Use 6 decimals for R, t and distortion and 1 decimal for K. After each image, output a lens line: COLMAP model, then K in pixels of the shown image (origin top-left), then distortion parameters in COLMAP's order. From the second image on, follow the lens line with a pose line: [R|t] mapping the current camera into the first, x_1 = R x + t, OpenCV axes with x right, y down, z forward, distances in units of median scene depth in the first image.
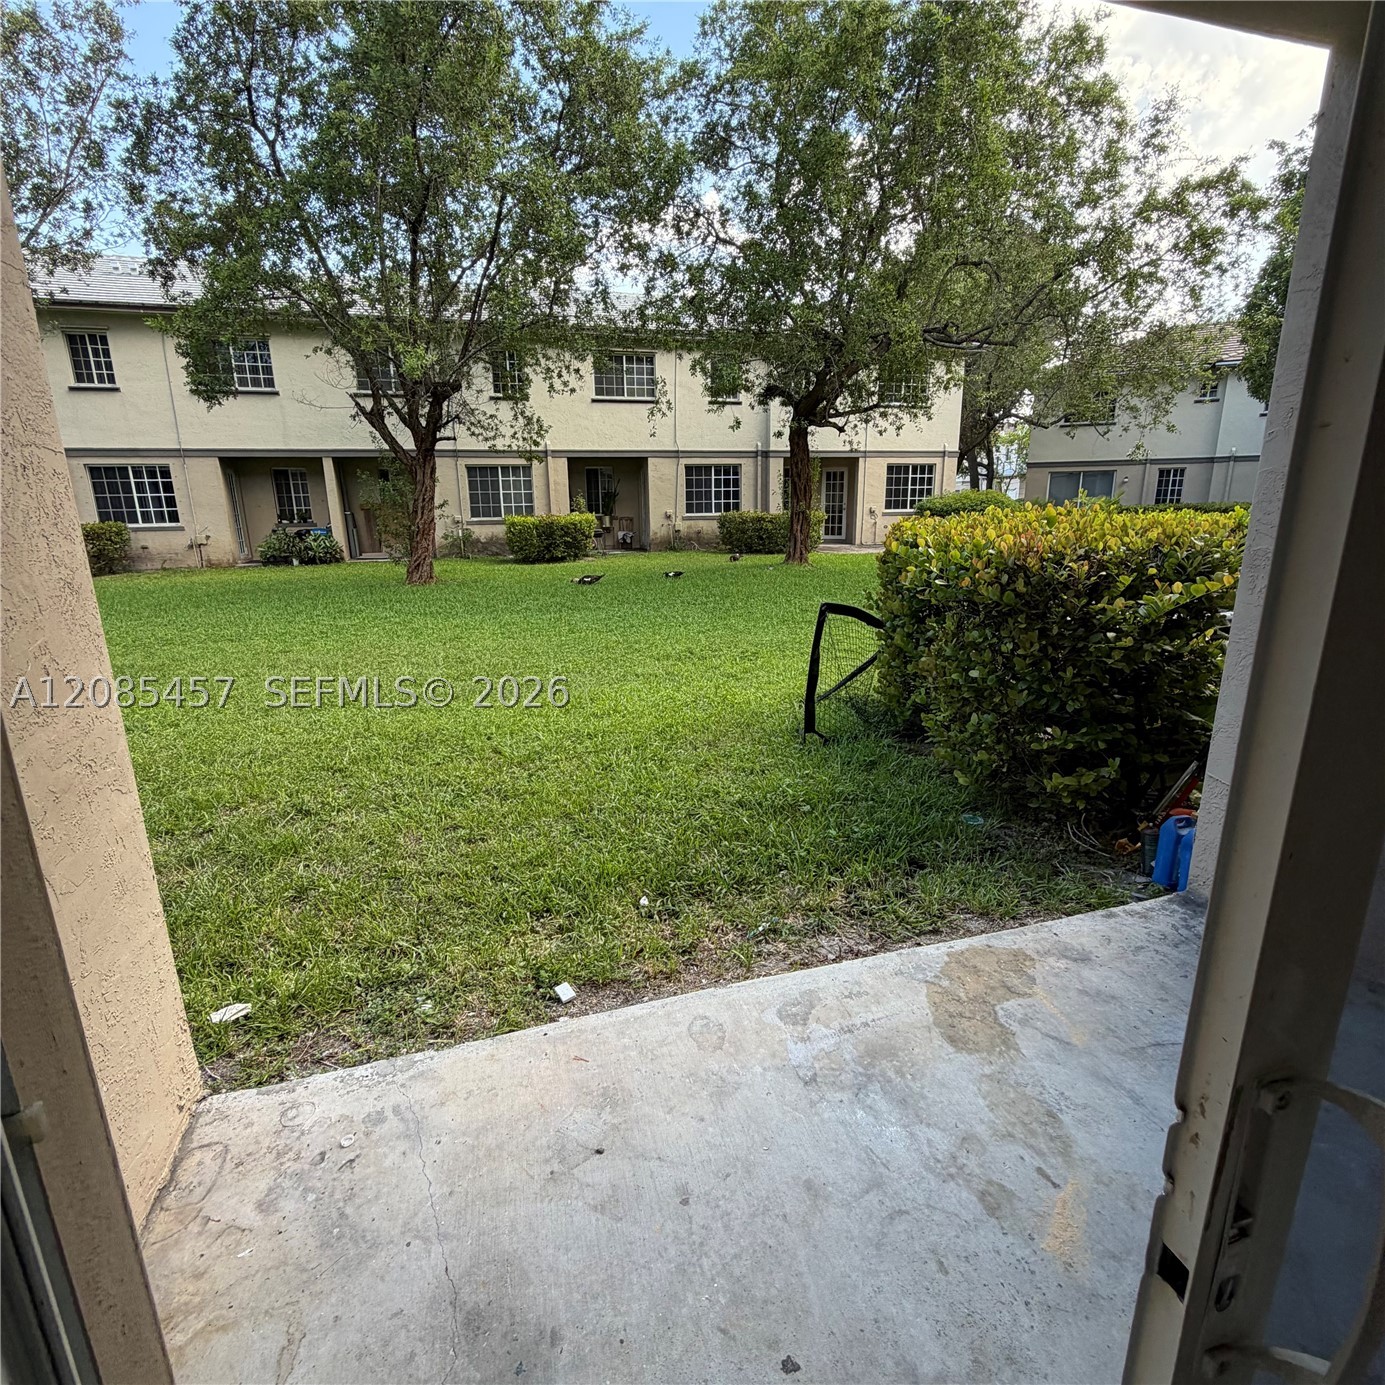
lens RADIAL K [[738.4, 0, 691.5], [0, 738.4, 687.0], [0, 0, 1]] dist [-0.004132, 0.002324]
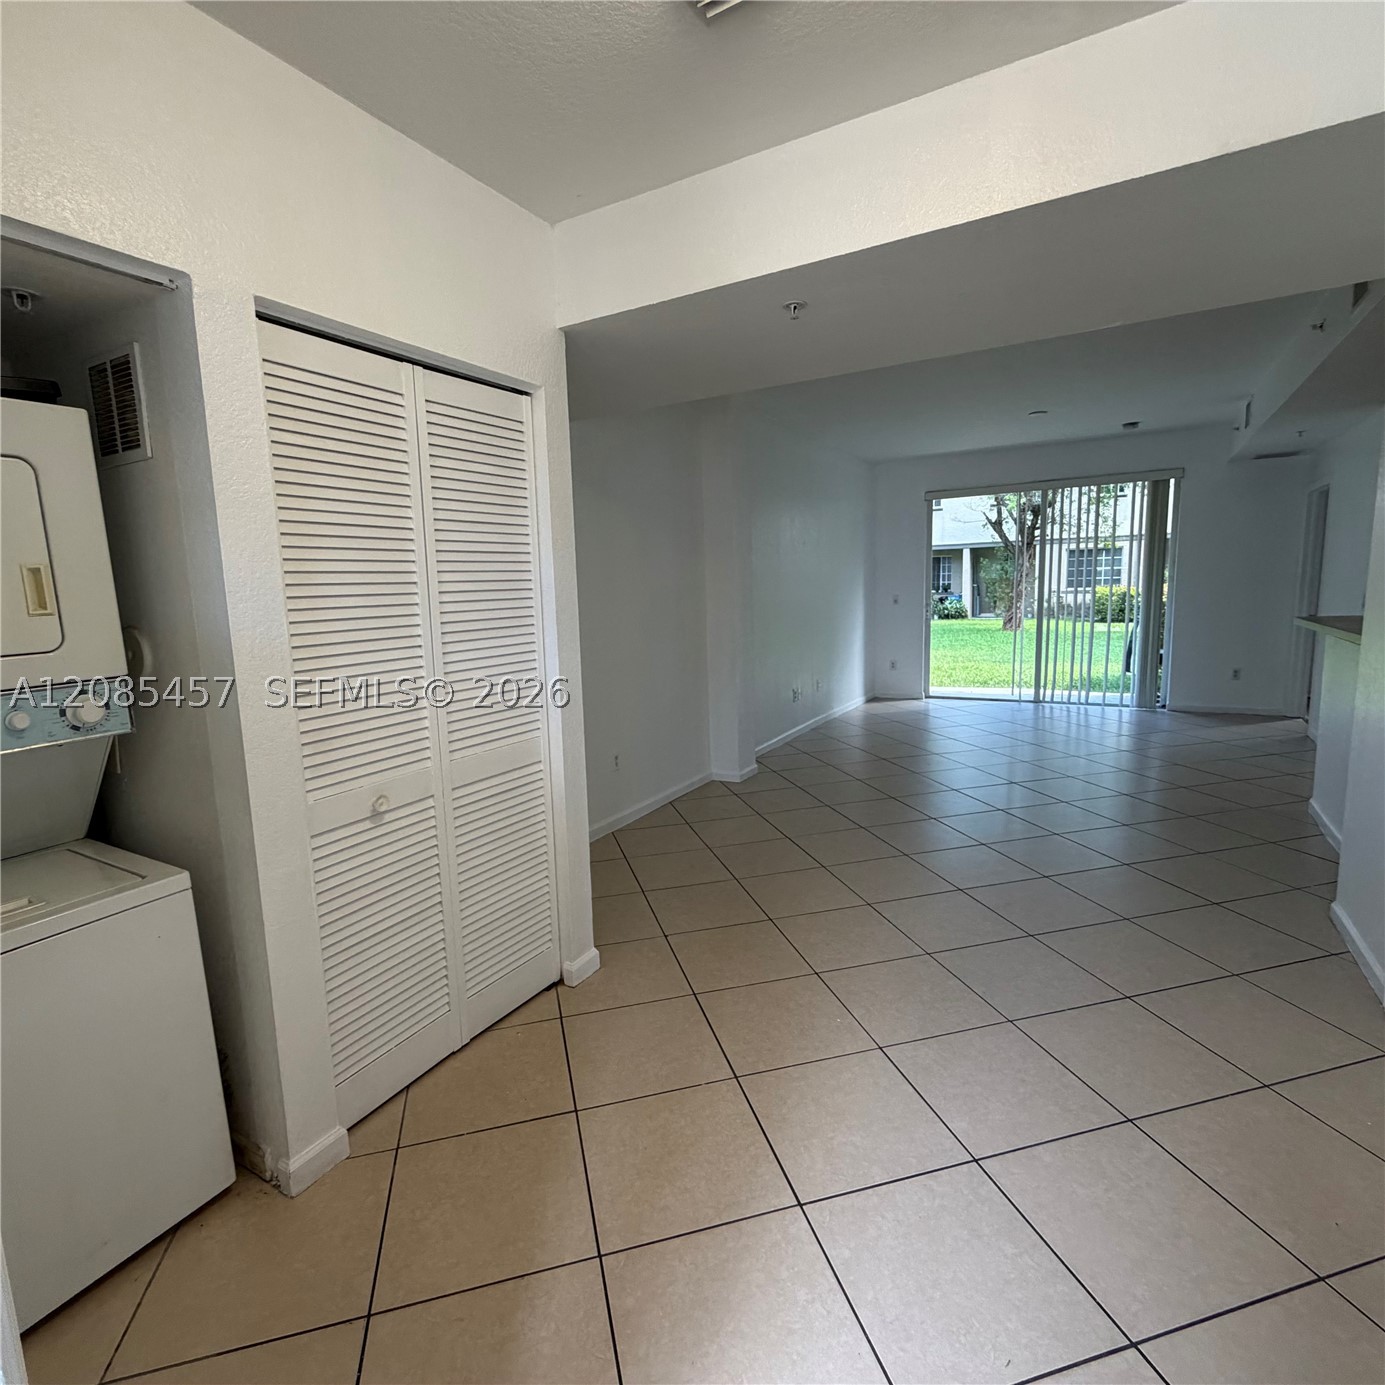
lens RADIAL K [[738.4, 0, 692.0], [0, 738.4, 691.6], [0, 0, 1]] dist [-0.004132, 0.002324]
pose [[0.694292, 0.094467, -0.713466, 0.202739], [-0.161500, 0.986516, -0.026540, 0.098956], [0.701339, 0.133651, 0.700187, -0.376467]]
